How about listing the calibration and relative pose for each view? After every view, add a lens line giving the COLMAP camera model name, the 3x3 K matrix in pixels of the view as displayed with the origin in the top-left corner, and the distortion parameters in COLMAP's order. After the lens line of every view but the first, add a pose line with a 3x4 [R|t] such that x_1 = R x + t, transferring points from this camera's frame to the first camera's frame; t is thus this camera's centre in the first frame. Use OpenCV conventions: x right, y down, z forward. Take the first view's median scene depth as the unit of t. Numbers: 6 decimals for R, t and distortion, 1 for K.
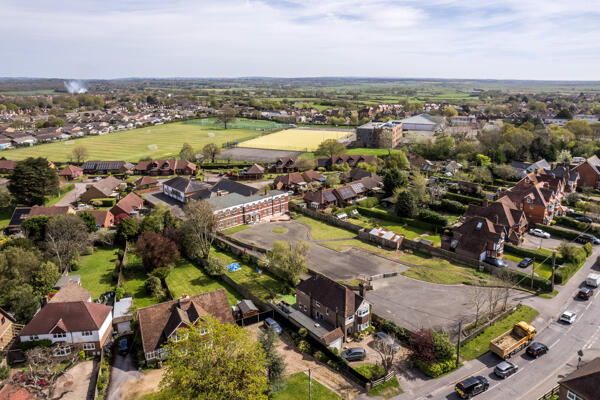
lens RADIAL K [[399.4, 0, 298.7], [0, 399.4, 201.8], [0, 0, 1]] dist [-0.055850, 0.042703]
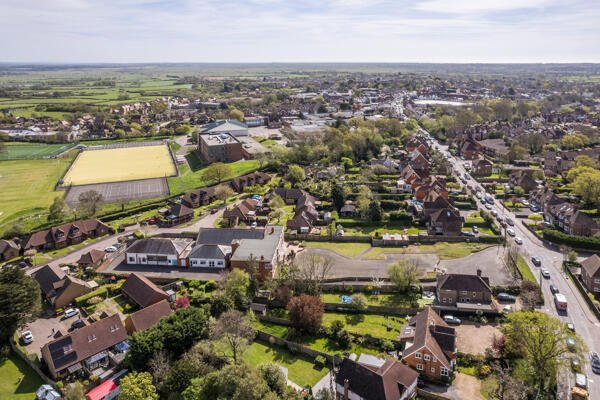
lens RADIAL K [[399.4, 0, 299.4], [0, 399.4, 203.5], [0, 0, 1]] dist [-0.055850, 0.042703]
pose [[0.738174, -0.227184, 0.635206, -0.876238], [0.203133, 0.972742, 0.111845, -0.252618], [-0.643301, 0.046471, 0.764201, 0.161889]]
